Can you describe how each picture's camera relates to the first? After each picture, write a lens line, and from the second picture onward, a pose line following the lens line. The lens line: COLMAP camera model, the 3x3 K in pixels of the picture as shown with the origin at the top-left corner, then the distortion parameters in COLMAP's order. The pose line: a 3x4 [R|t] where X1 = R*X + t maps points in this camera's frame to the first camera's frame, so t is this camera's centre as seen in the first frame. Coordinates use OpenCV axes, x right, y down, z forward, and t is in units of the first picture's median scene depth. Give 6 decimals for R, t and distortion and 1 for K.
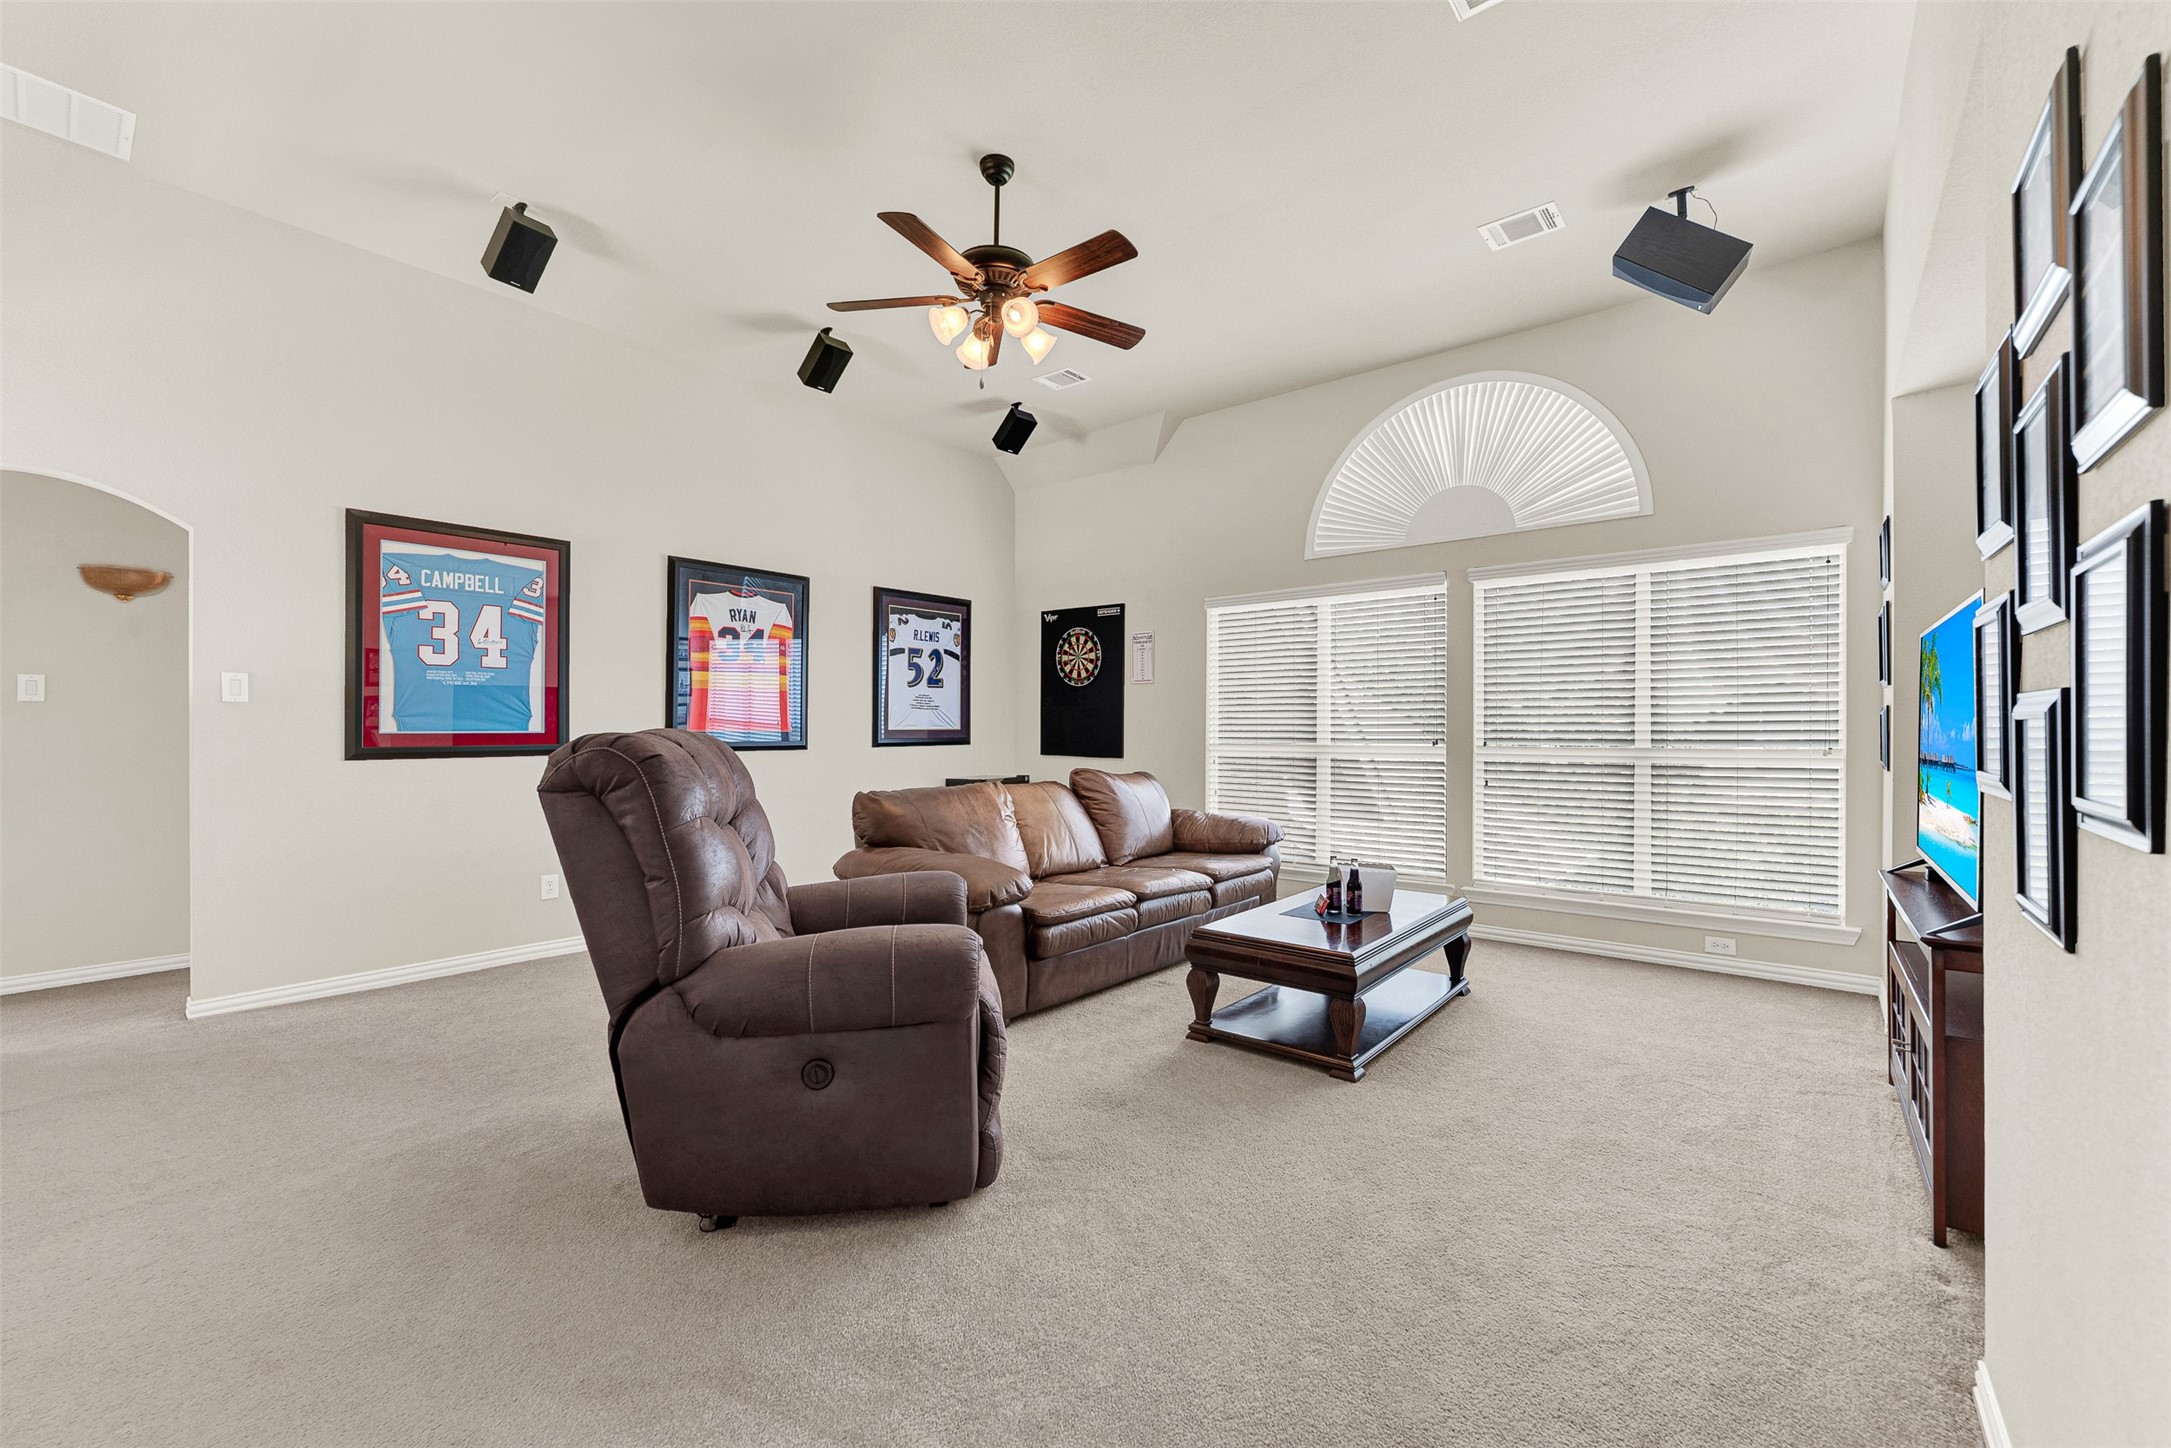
lens RADIAL K [[889.3, 0, 1092.1], [0, 889.3, 719.6], [0, 0, 1]] dist [-0.002545, 0.000884]
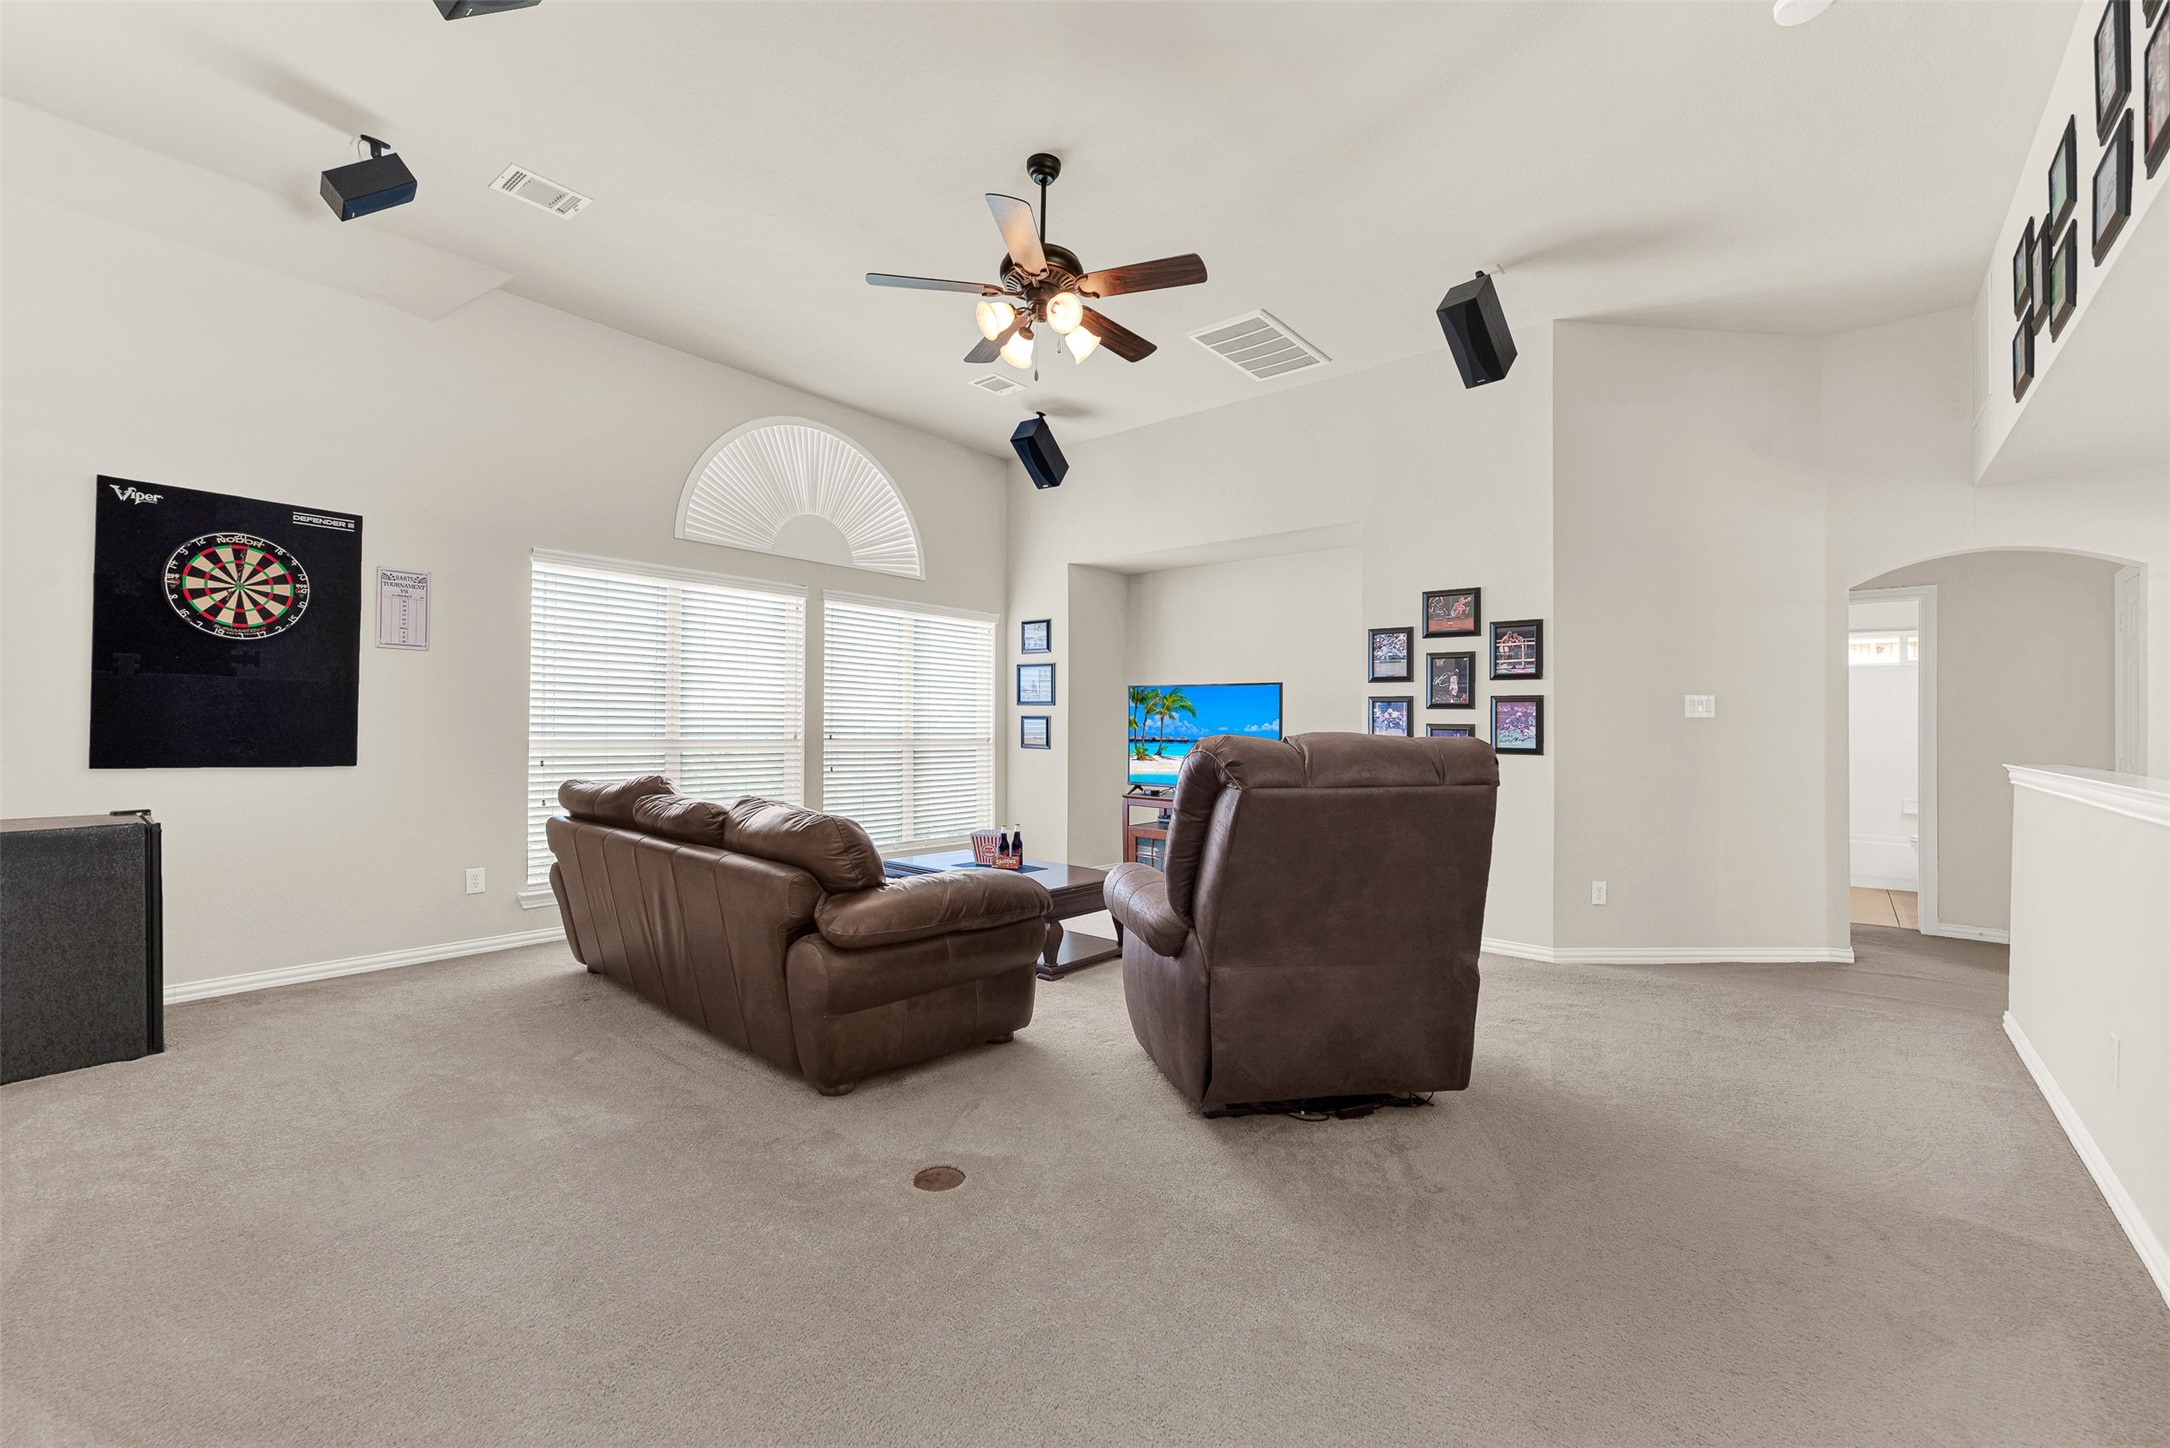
lens RADIAL K [[888.9, 0, 1090.5], [0, 888.9, 728.7], [0, 0, 1]] dist [-0.002545, 0.000884]
pose [[0.033252, 0.006374, 0.999427, -0.554446], [-0.017800, 0.999825, -0.005784, 0.011404], [-0.999288, -0.017598, 0.033360, 0.461872]]
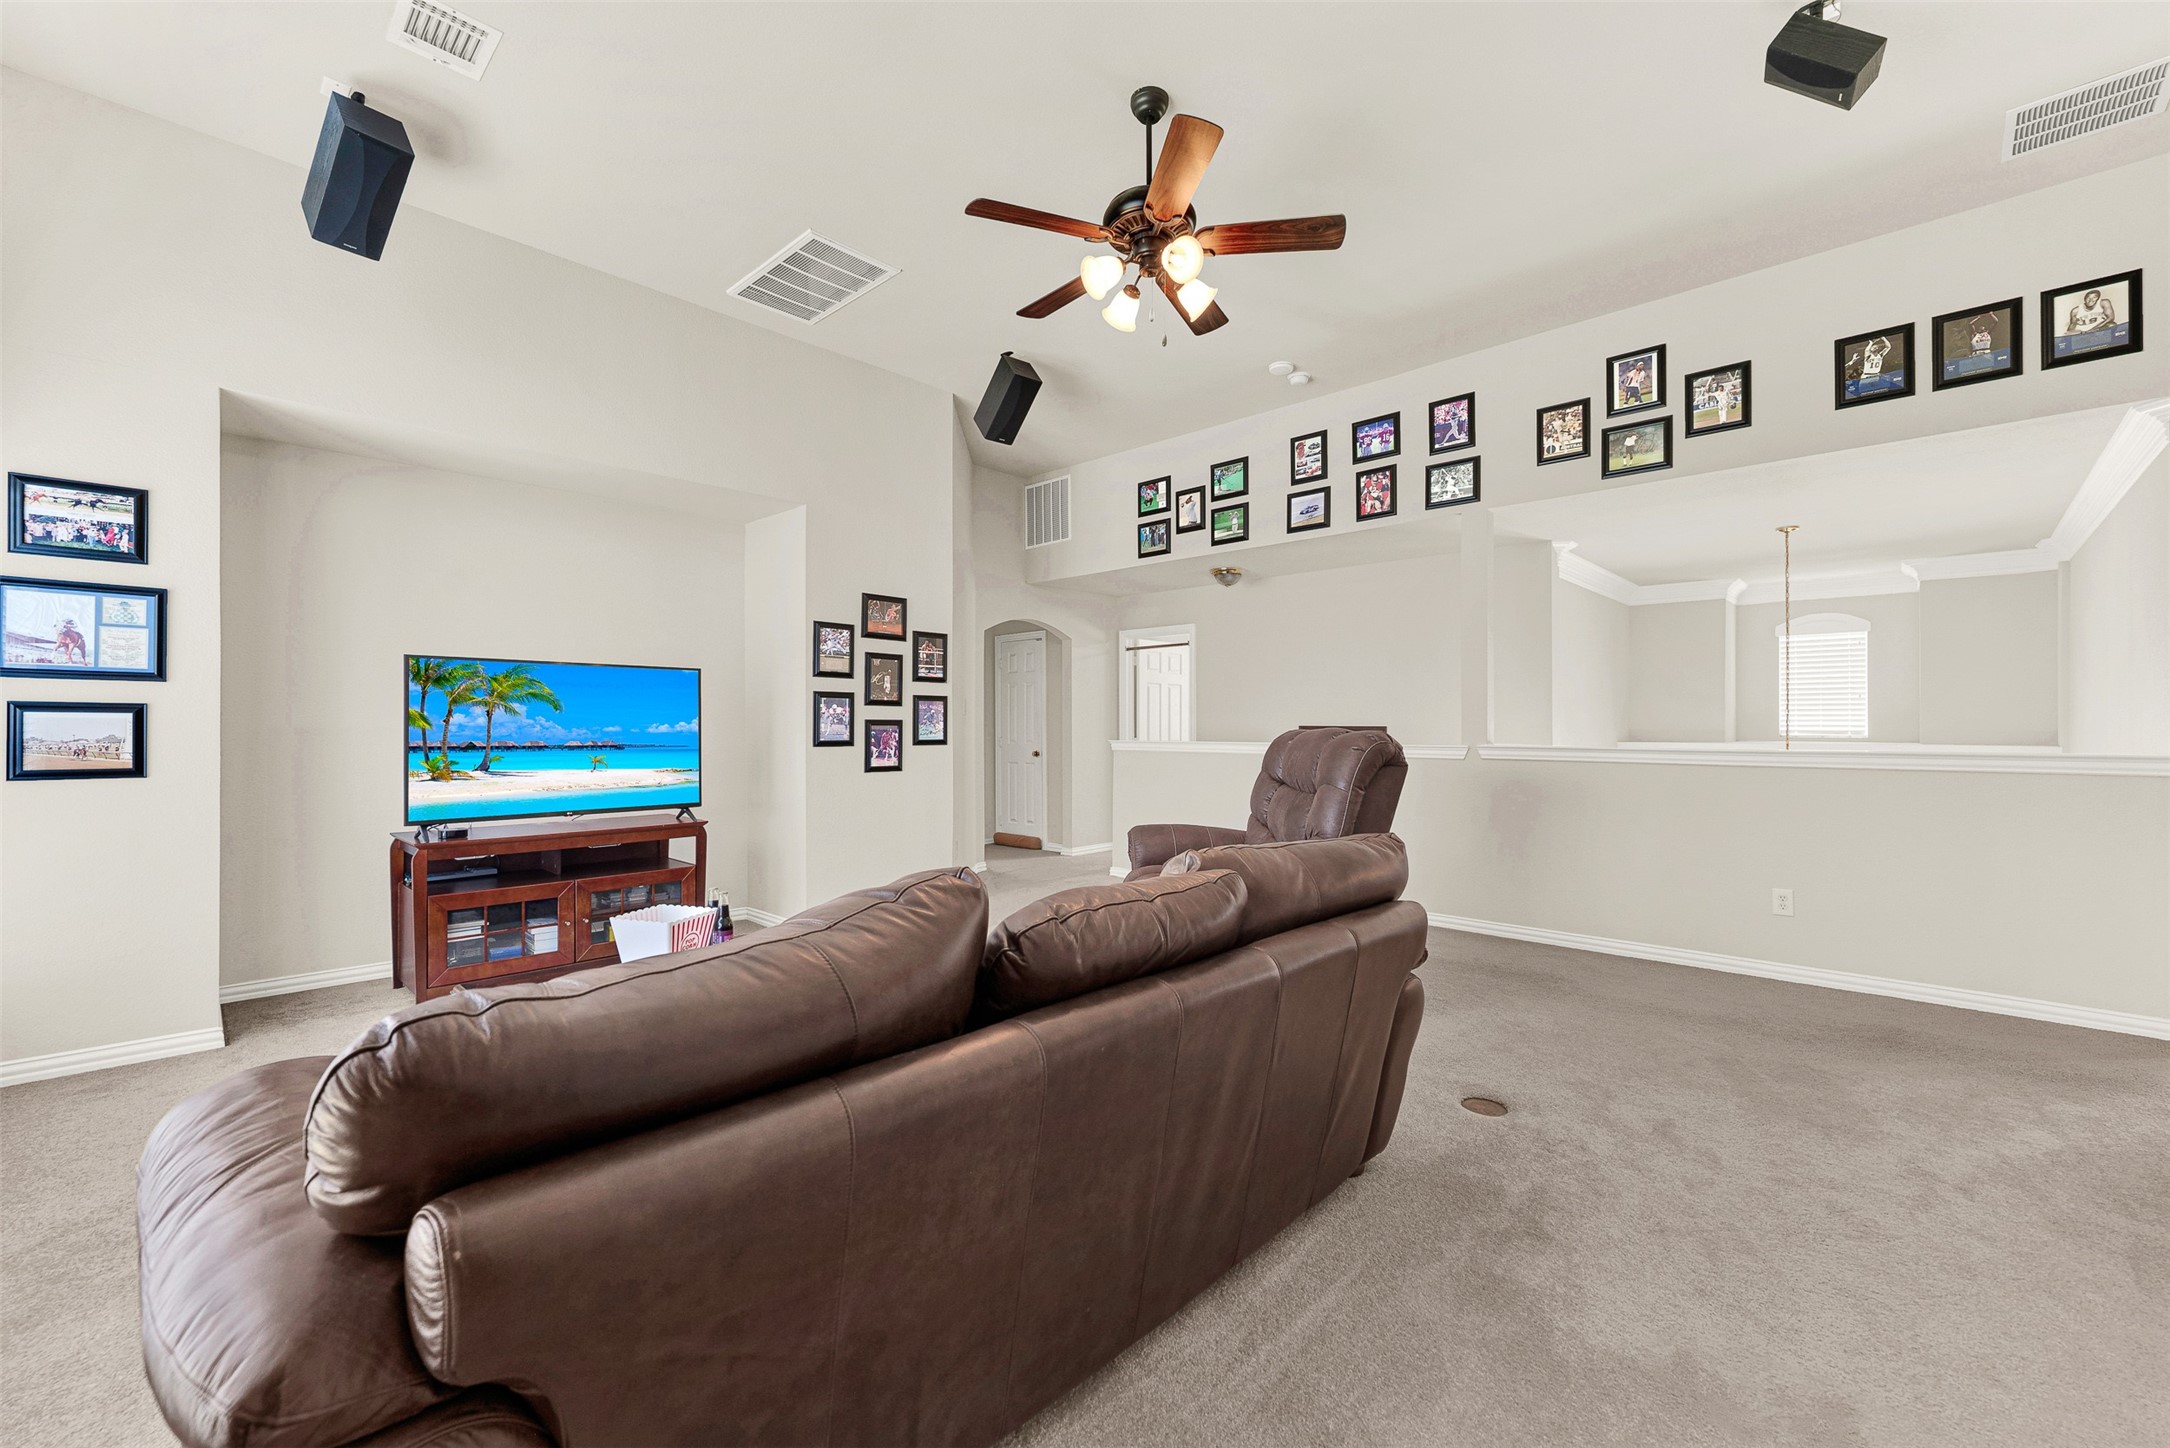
lens RADIAL K [[888.9, 0, 1085.5], [0, 888.9, 722.6], [0, 0, 1]] dist [-0.002545, 0.000884]
pose [[-0.995960, 0.009876, 0.089259, -0.219219], [0.009038, 0.999911, -0.009793, 0.010491], [-0.089348, -0.008947, -0.995960, 0.804141]]
